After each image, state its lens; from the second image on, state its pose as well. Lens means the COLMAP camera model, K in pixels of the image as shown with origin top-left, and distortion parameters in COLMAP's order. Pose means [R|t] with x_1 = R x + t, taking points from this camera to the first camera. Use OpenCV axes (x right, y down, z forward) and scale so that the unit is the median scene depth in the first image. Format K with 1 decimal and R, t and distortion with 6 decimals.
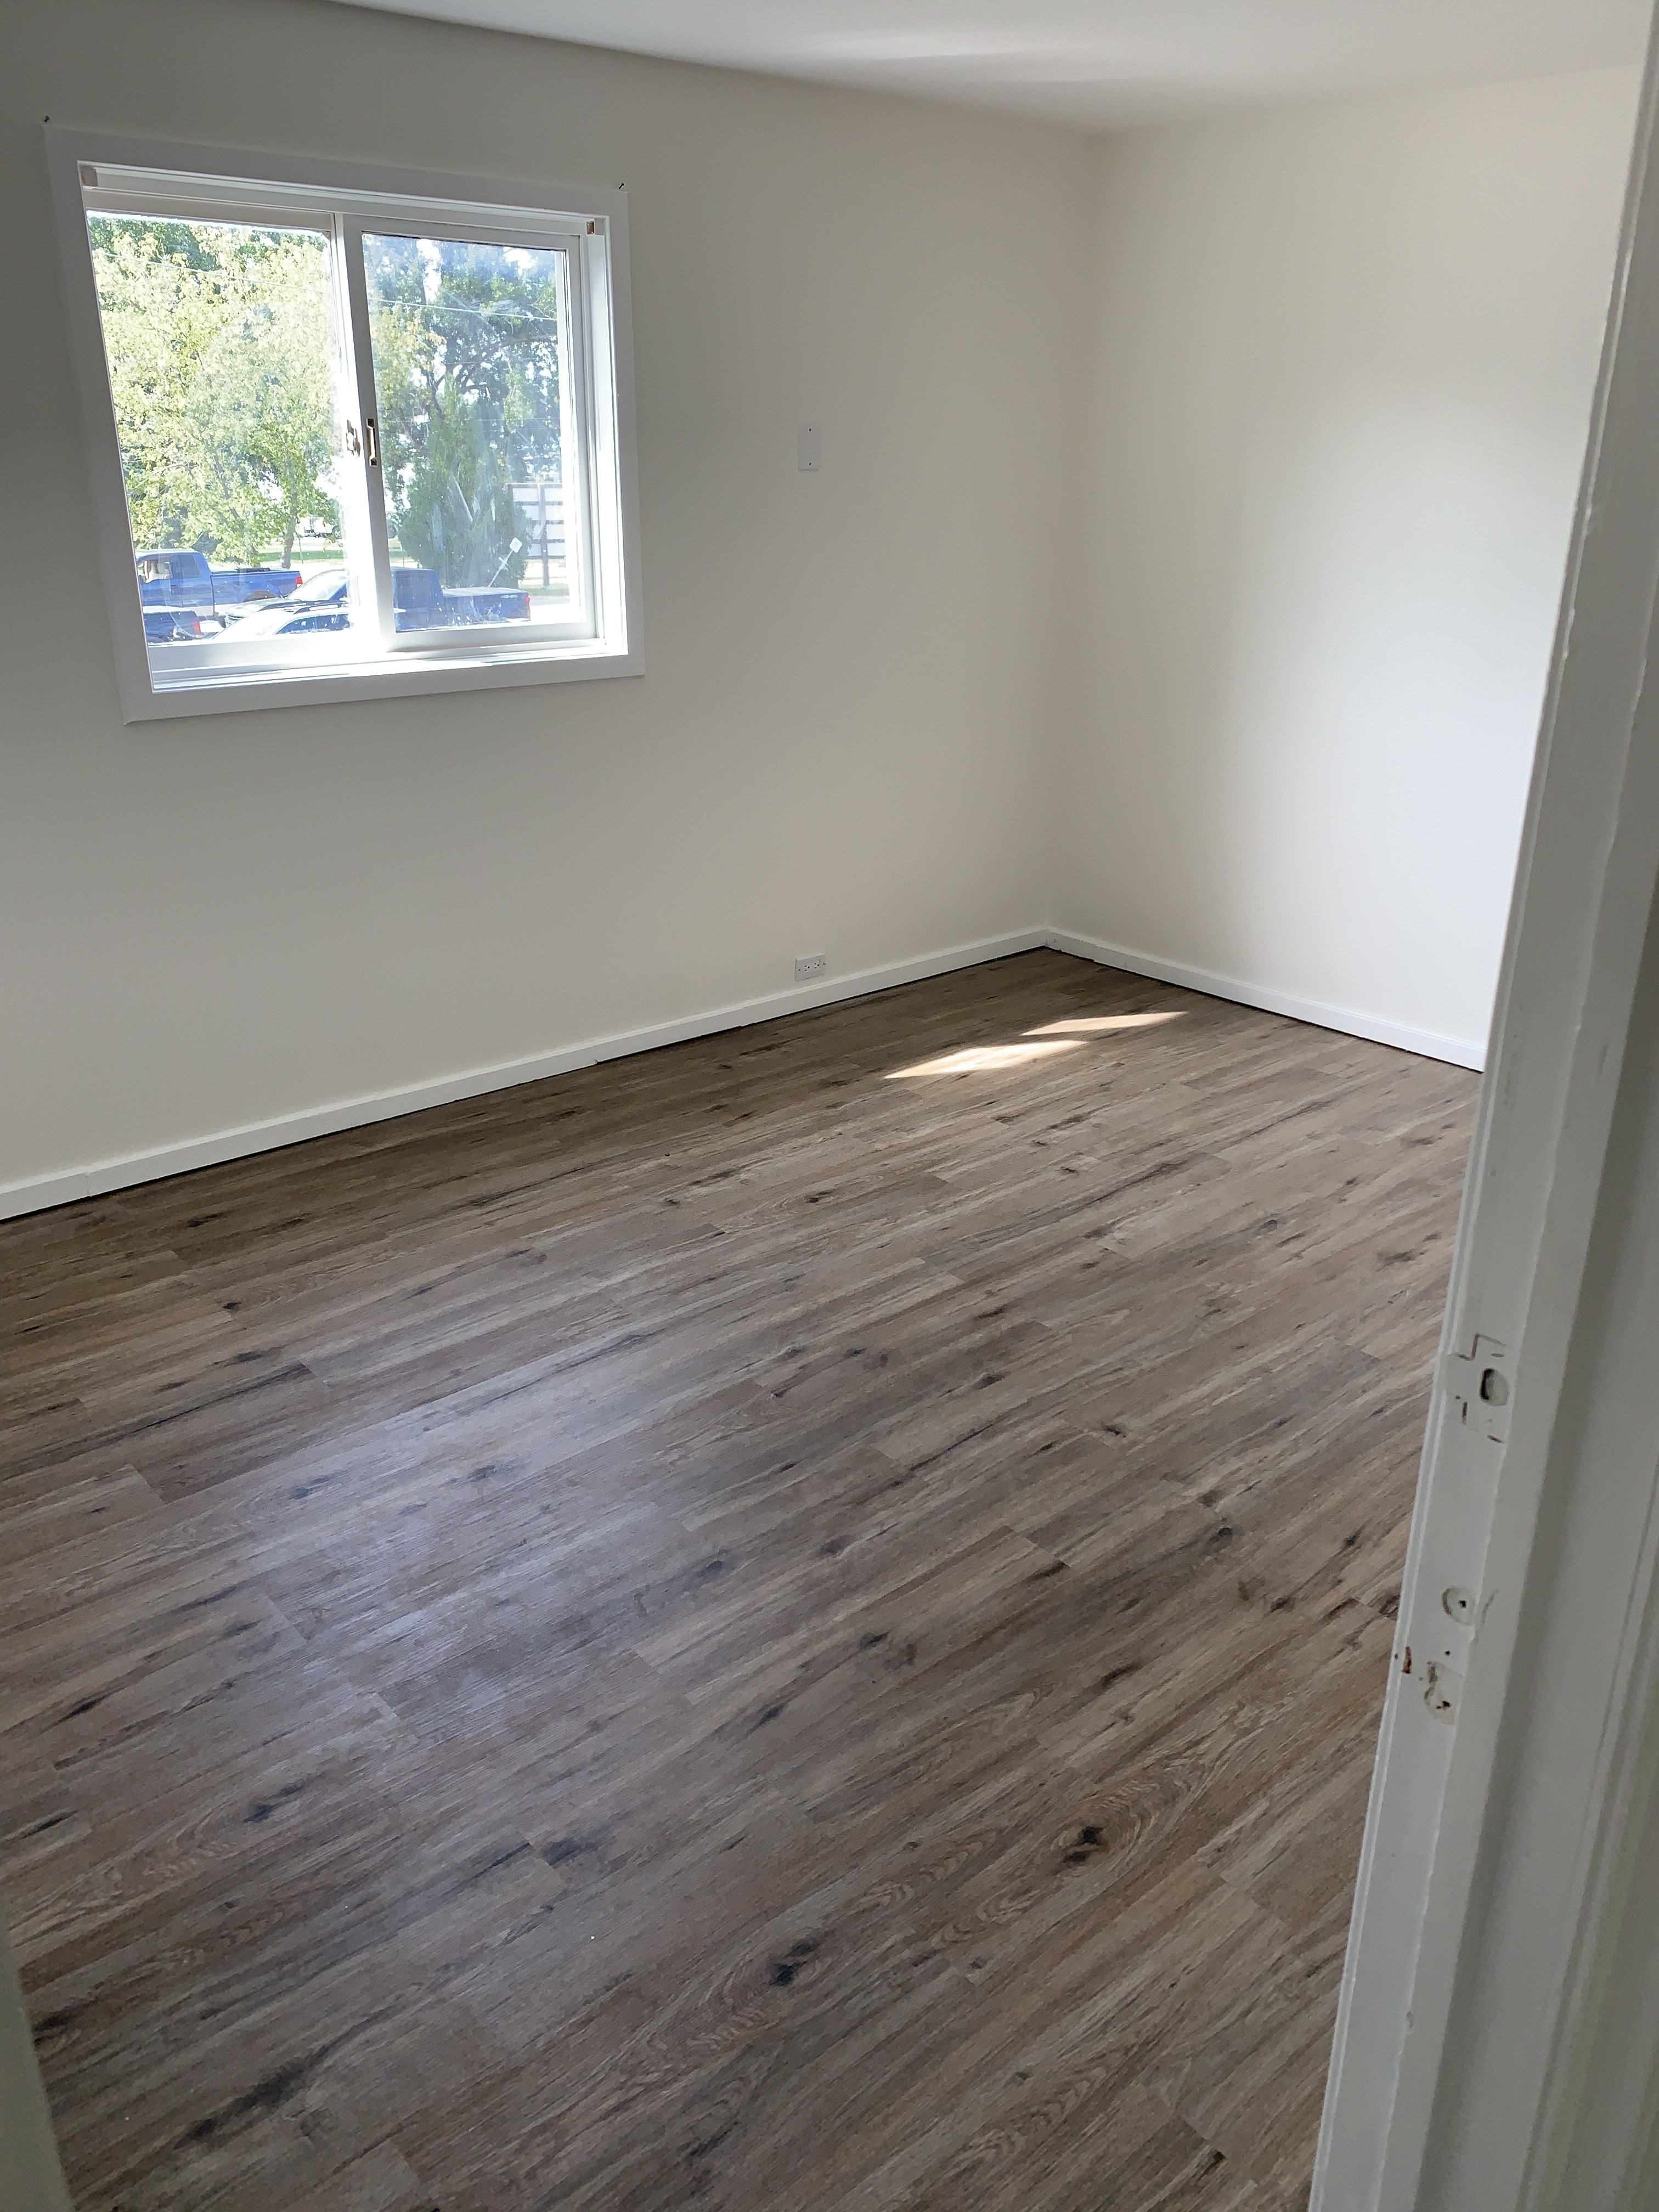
lens RADIAL K [[1690.6, 0, 829.5], [0, 1690.6, 1106.0], [0, 0, 1]] dist [0.006511, -0.005134]
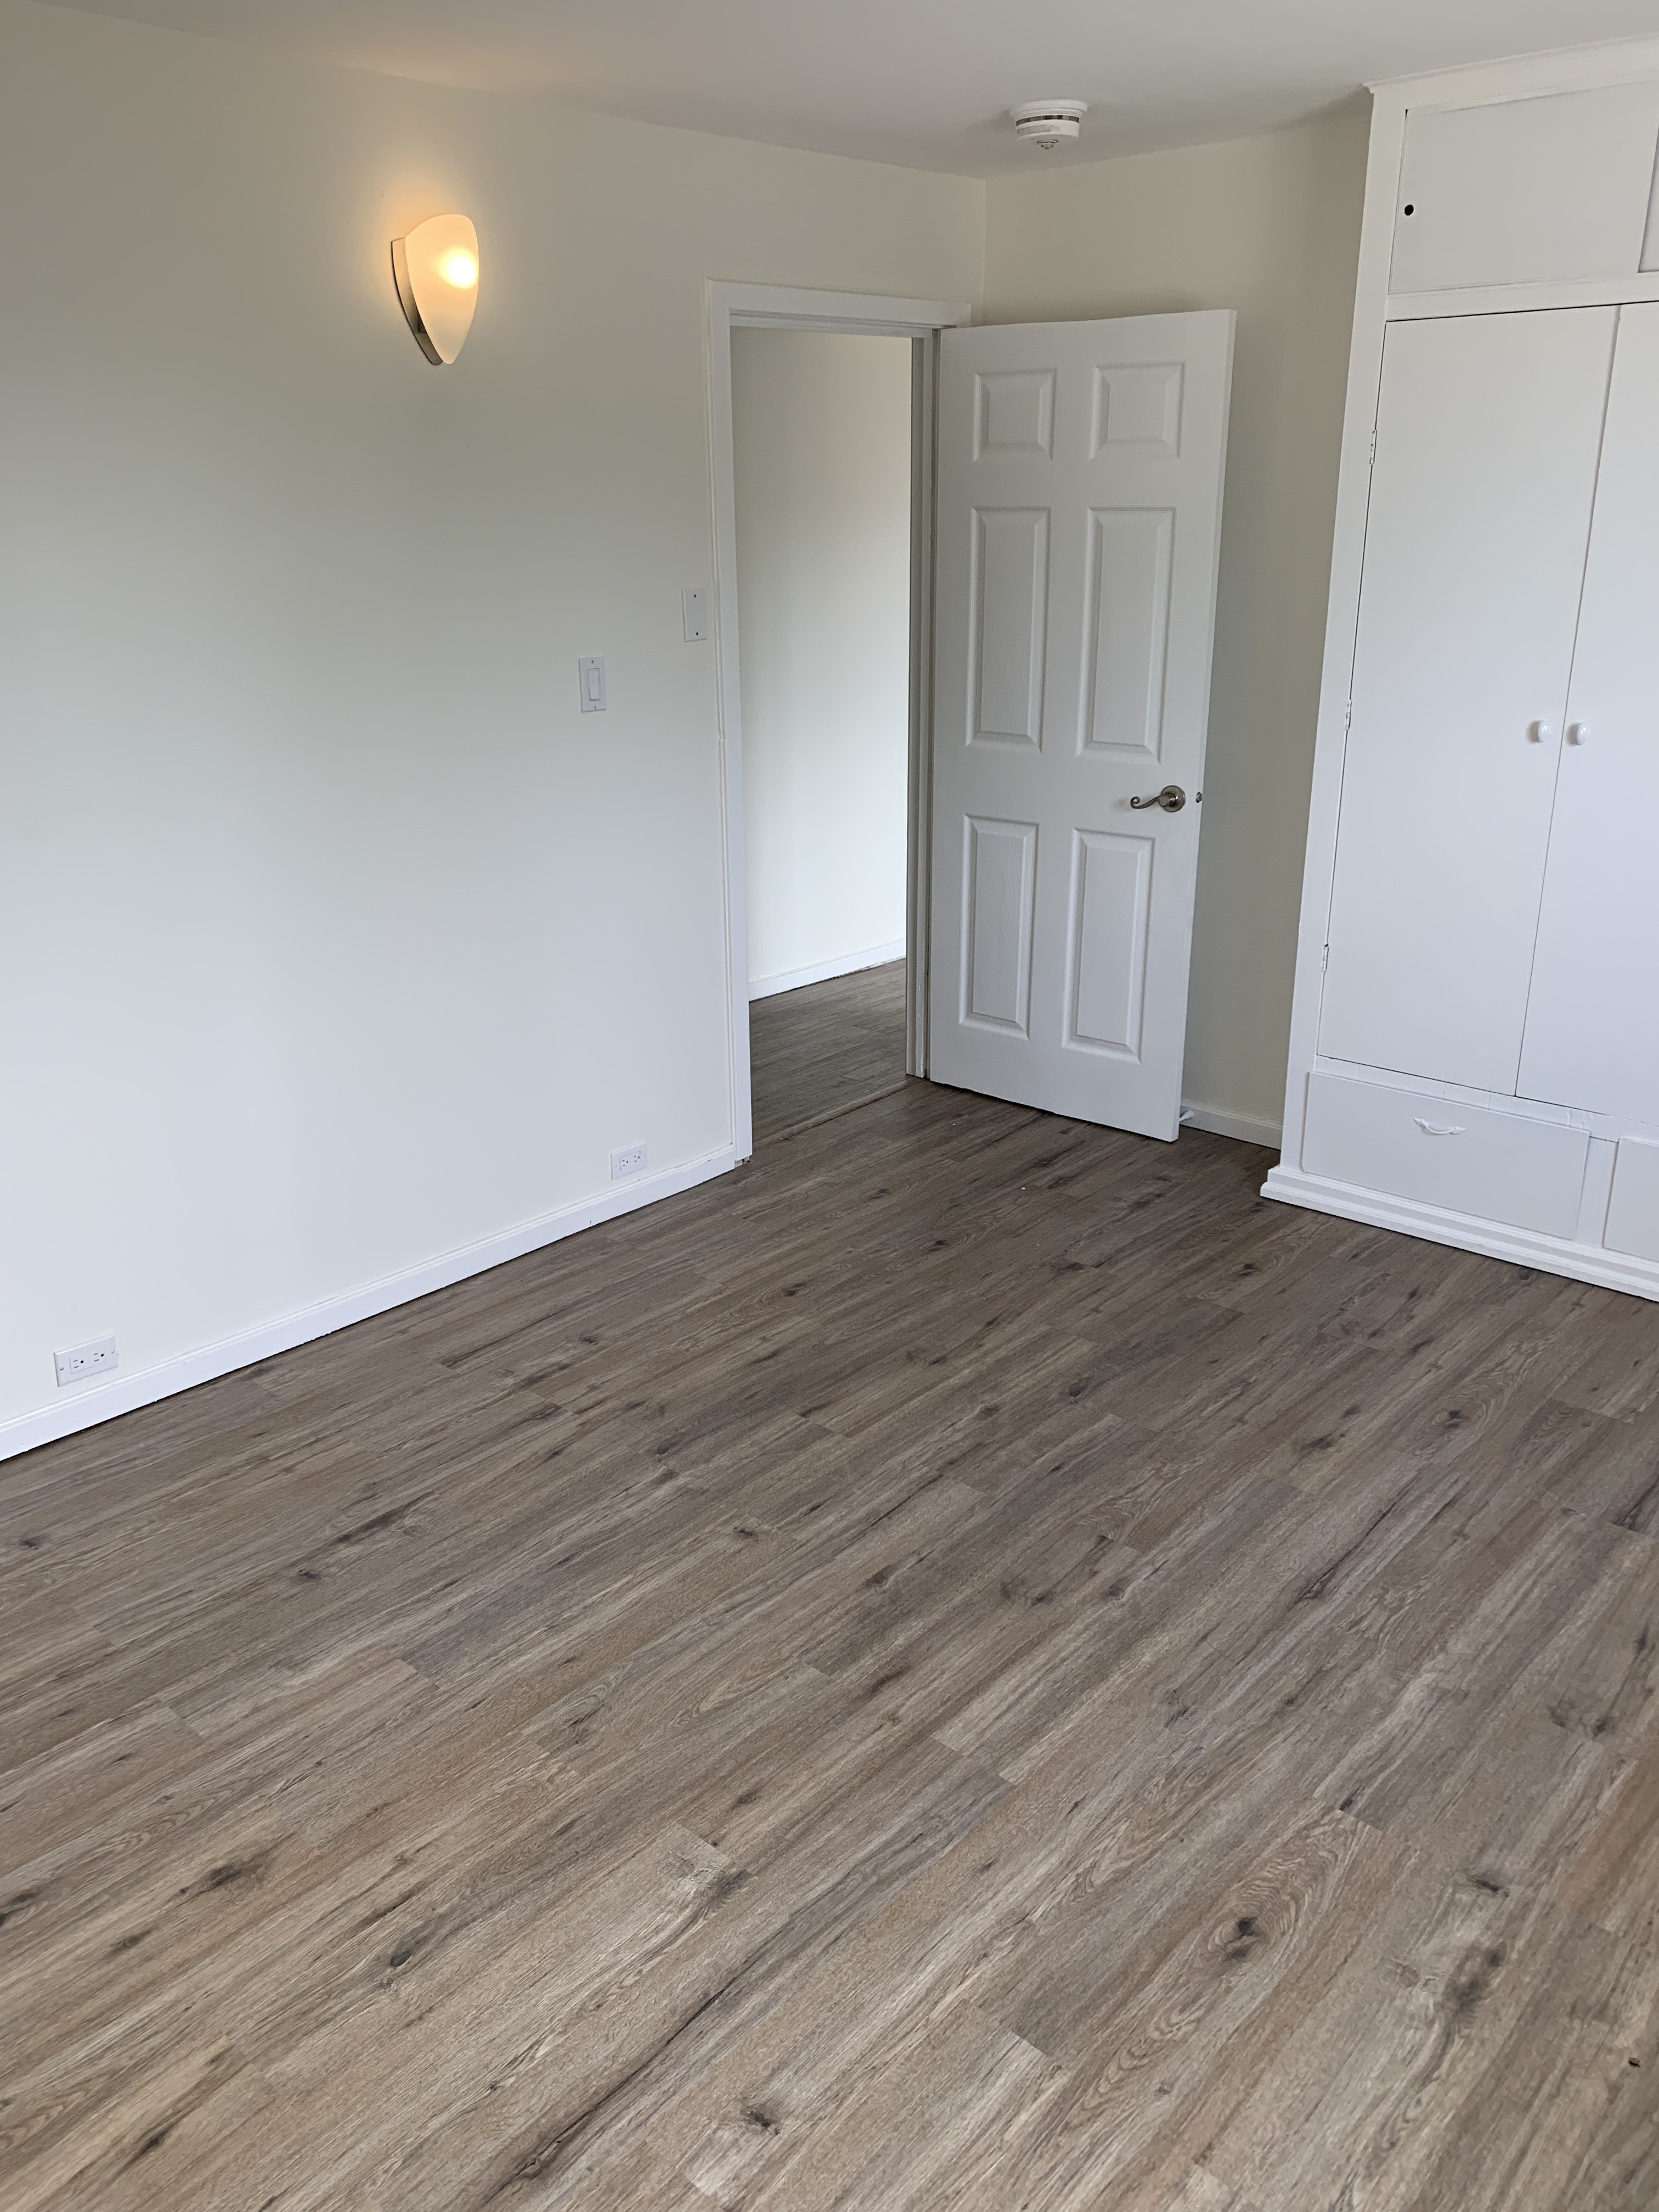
lens RADIAL K [[1679.5, 0, 829.5], [0, 1679.5, 1106.0], [0, 0, 1]] dist [-0.050356, 0.001515]
pose [[-0.992245, 0.051594, -0.113083, 0.200056], [-0.034560, 0.759391, 0.649716, -0.570066], [0.119396, 0.648586, -0.751719, 1.450394]]
